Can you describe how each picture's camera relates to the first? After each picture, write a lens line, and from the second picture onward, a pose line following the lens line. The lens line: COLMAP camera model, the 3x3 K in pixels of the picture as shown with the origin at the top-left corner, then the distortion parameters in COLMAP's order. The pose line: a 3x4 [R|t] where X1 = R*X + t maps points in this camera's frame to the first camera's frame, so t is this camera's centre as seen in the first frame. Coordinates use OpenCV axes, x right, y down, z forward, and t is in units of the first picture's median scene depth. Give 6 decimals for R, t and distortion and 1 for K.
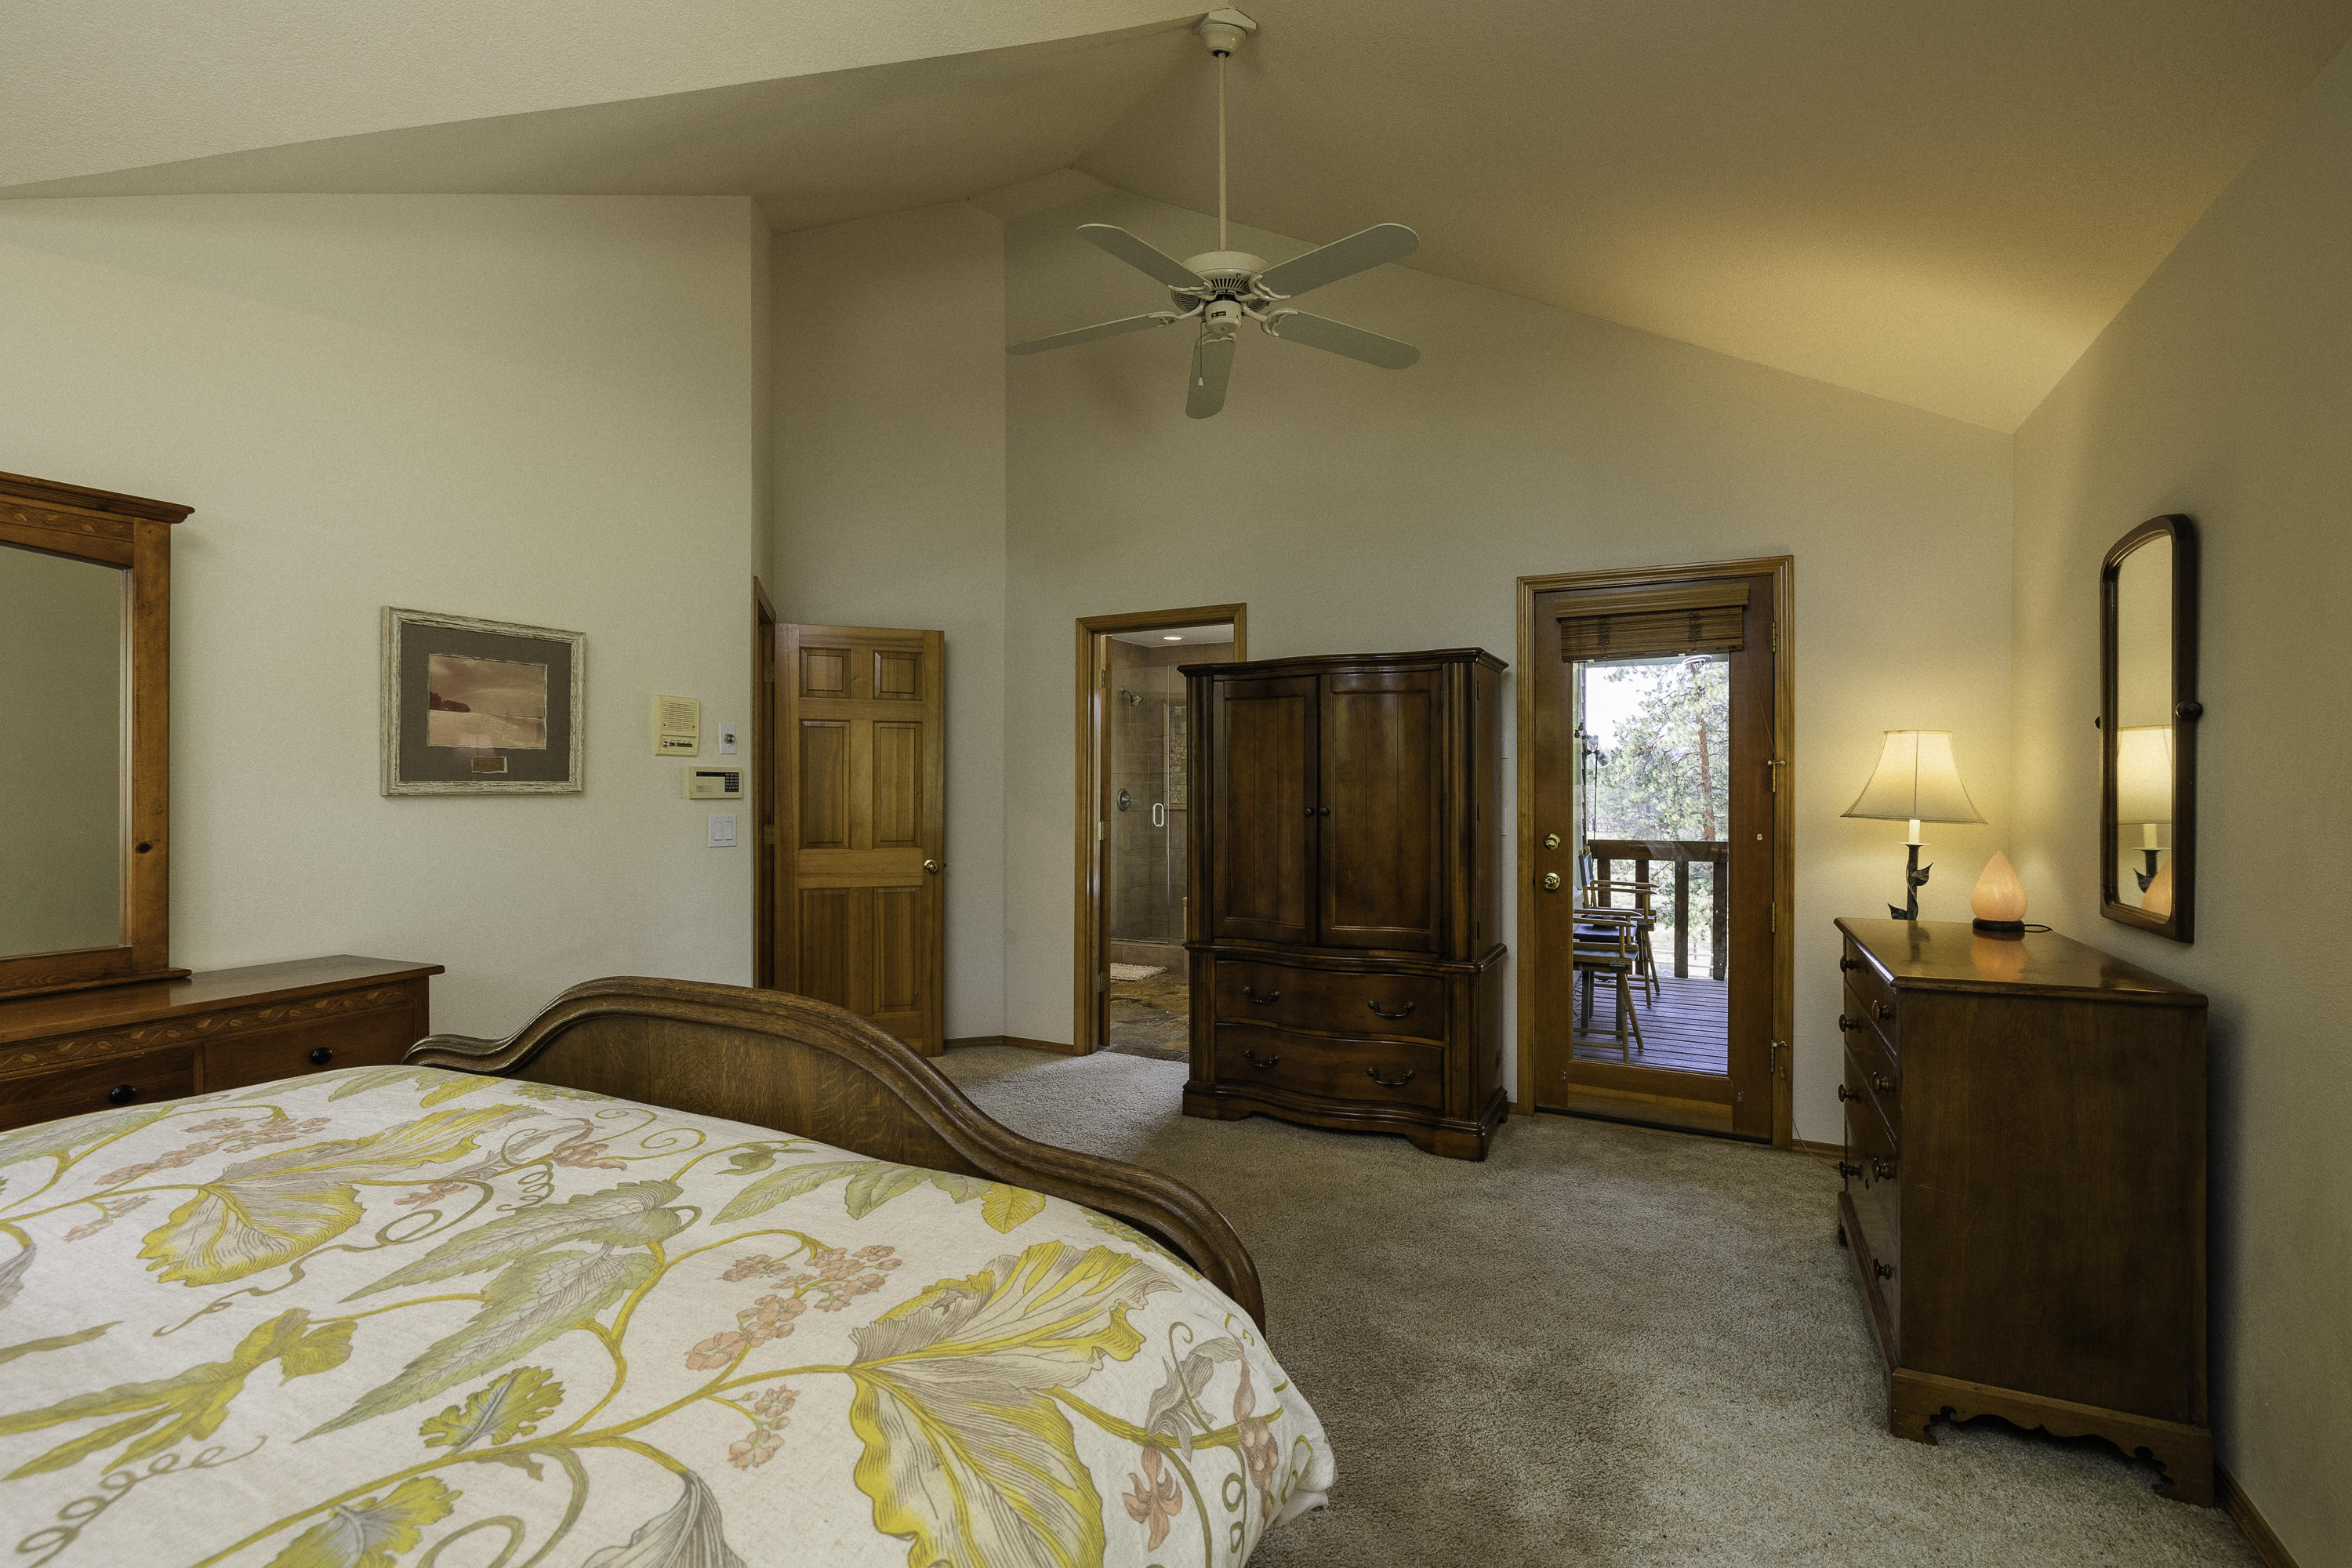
lens RADIAL K [[1078.4, 0, 1176.8], [0, 1078.4, 787.6], [0, 0, 1]] dist [-0.000821, -0.000069]
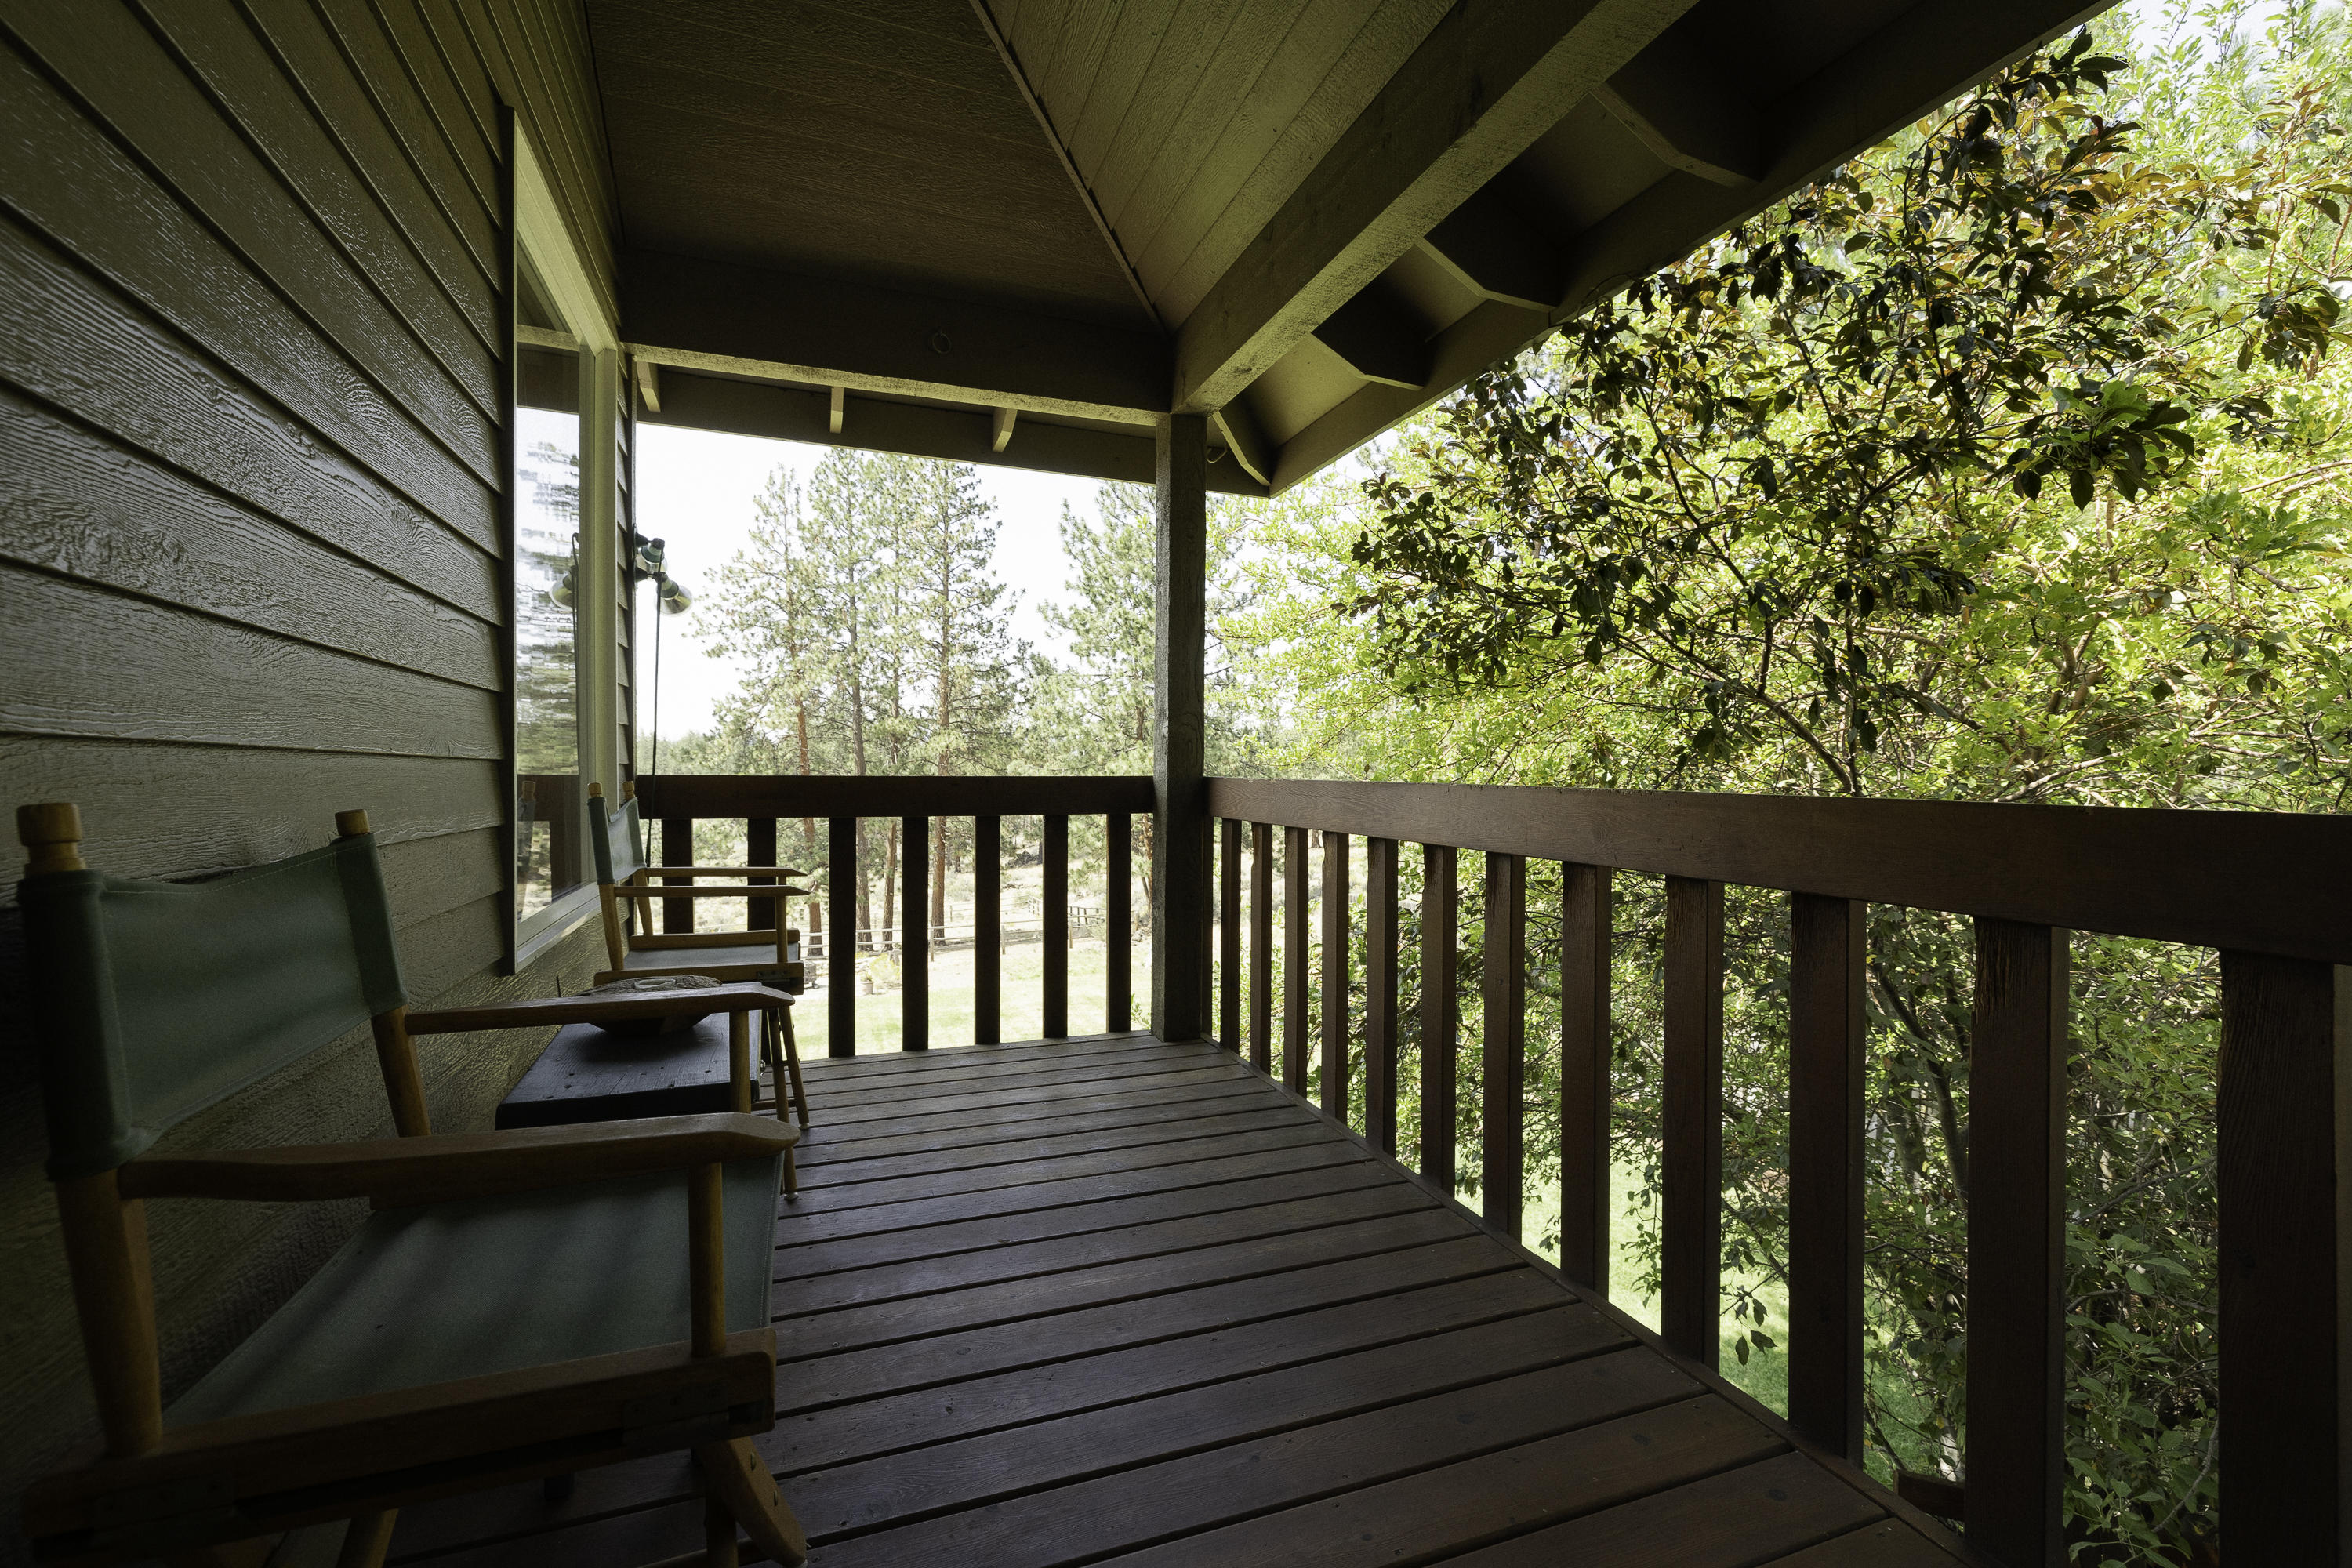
lens RADIAL K [[999.1, 0, 1173.5], [0, 999.1, 789.1], [0, 0, 1]] dist [0.000849, 0.000019]
pose [[0.684595, -0.004933, 0.728907, 0.230289], [-0.002236, 0.999958, 0.008867, 0.048668], [-0.728920, -0.007701, 0.684555, 0.555485]]
